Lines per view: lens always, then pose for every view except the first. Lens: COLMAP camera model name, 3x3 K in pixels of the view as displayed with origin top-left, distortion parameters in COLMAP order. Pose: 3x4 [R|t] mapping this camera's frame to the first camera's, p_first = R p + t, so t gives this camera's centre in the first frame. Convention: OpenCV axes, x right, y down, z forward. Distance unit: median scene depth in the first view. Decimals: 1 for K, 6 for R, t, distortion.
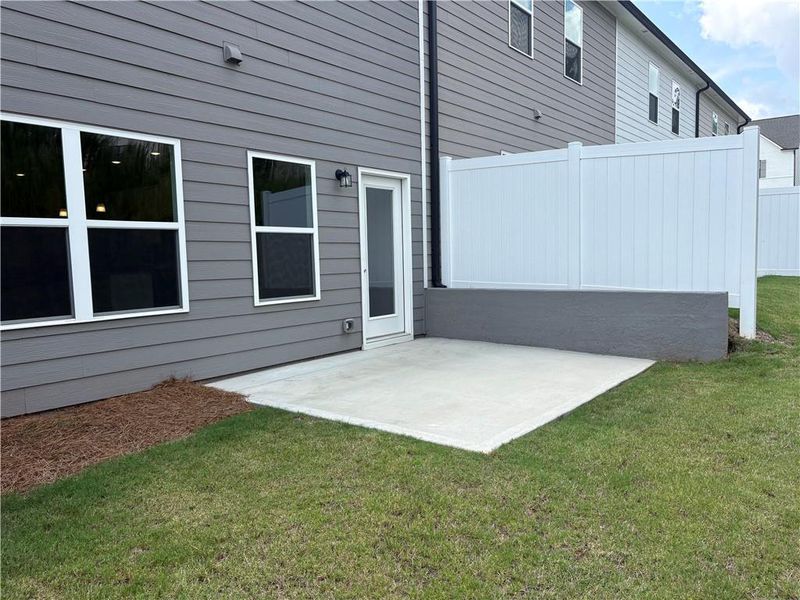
lens RADIAL K [[597.7, 0, 397.2], [0, 597.7, 308.2], [0, 0, 1]] dist [0.023436, -0.005941]
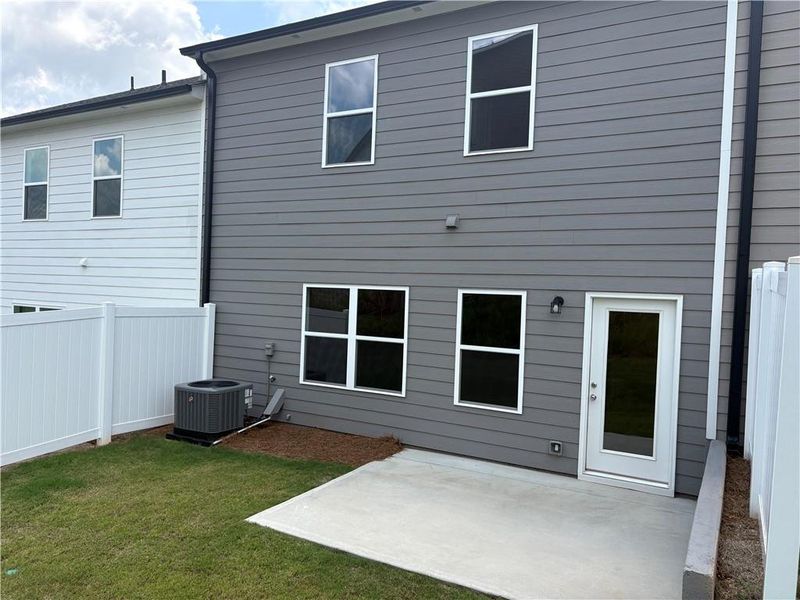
lens RADIAL K [[597.7, 0, 397.2], [0, 597.7, 308.2], [0, 0, 1]] dist [0.023436, -0.005941]
pose [[0.154367, 0.058182, -0.986299, 1.080106], [-0.127154, 0.991133, 0.038566, -0.261033], [0.979797, 0.119459, 0.160396, 0.674242]]
